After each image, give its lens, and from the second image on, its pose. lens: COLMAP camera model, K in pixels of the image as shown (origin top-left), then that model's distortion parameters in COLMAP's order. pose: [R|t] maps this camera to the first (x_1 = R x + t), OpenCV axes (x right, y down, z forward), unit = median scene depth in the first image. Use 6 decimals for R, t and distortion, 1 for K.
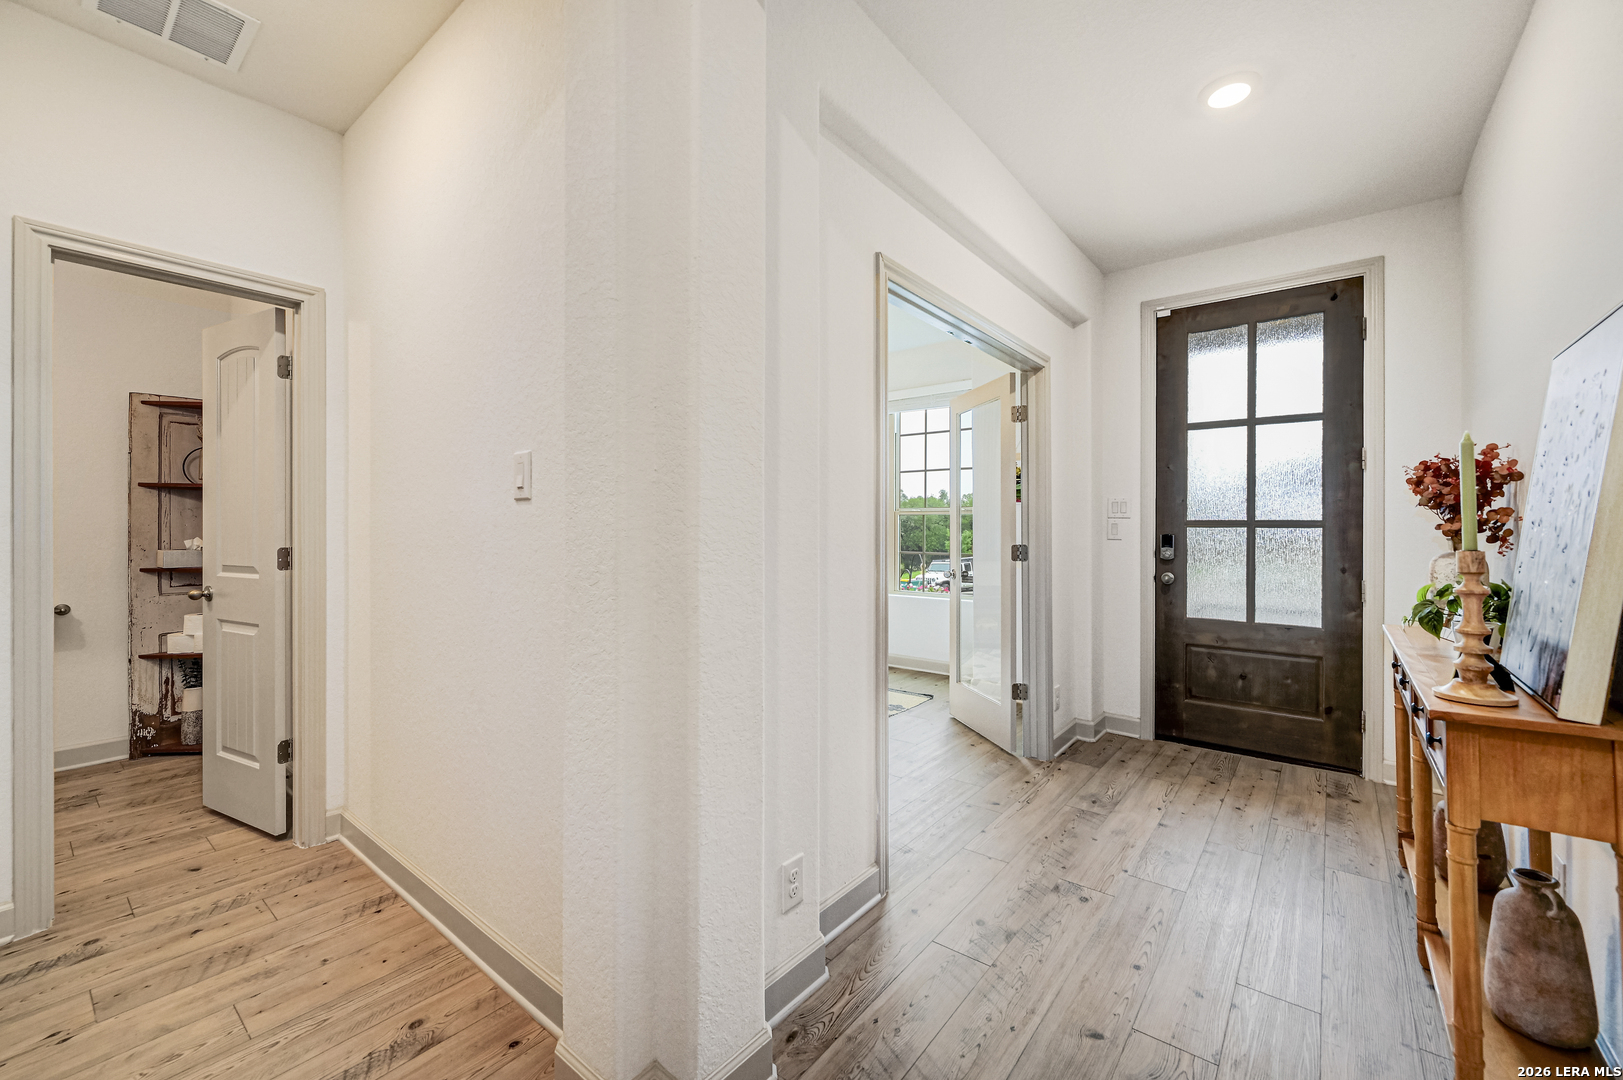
lens RADIAL K [[651.5, 0, 806.2], [0, 651.5, 533.8], [0, 0, 1]] dist [-0.001154, 0.001014]
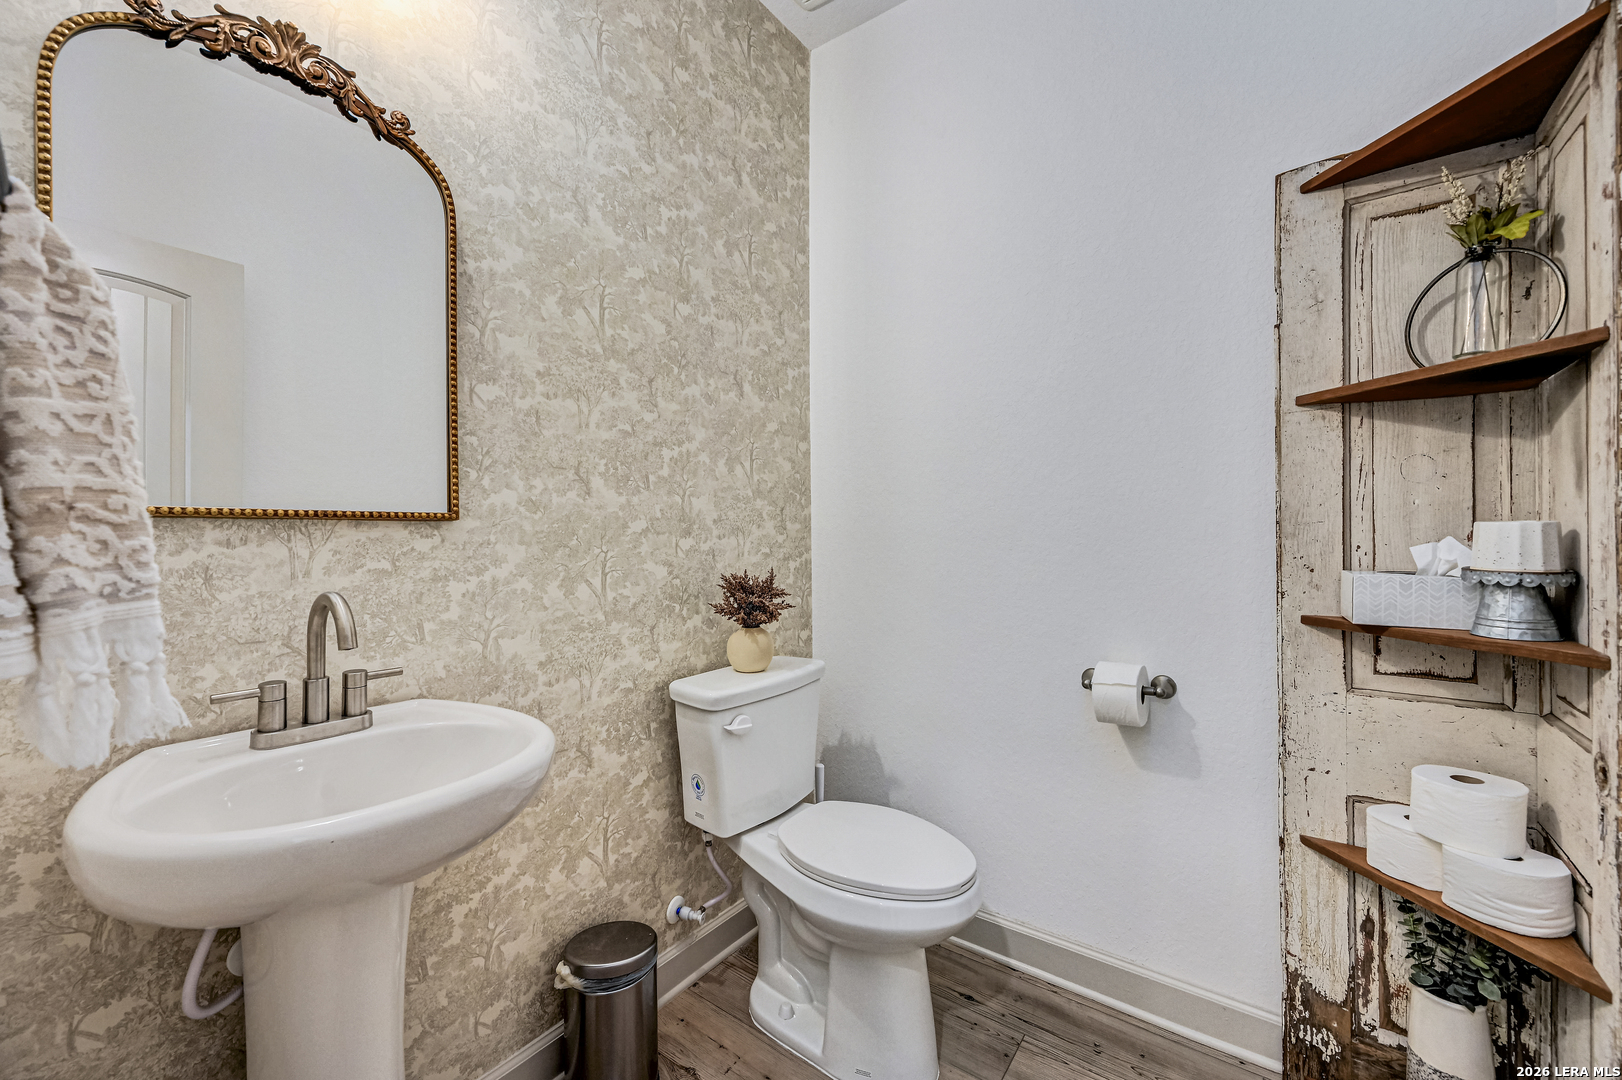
lens RADIAL K [[649.4, 0, 814.3], [0, 649.4, 534.0], [0, 0, 1]] dist [-0.002566, -0.000370]
pose [[0.058174, -0.006344, -0.998286, -0.642707], [0.002570, 0.999977, -0.006205, 0.006049], [0.998303, -0.002204, 0.058189, 0.676884]]
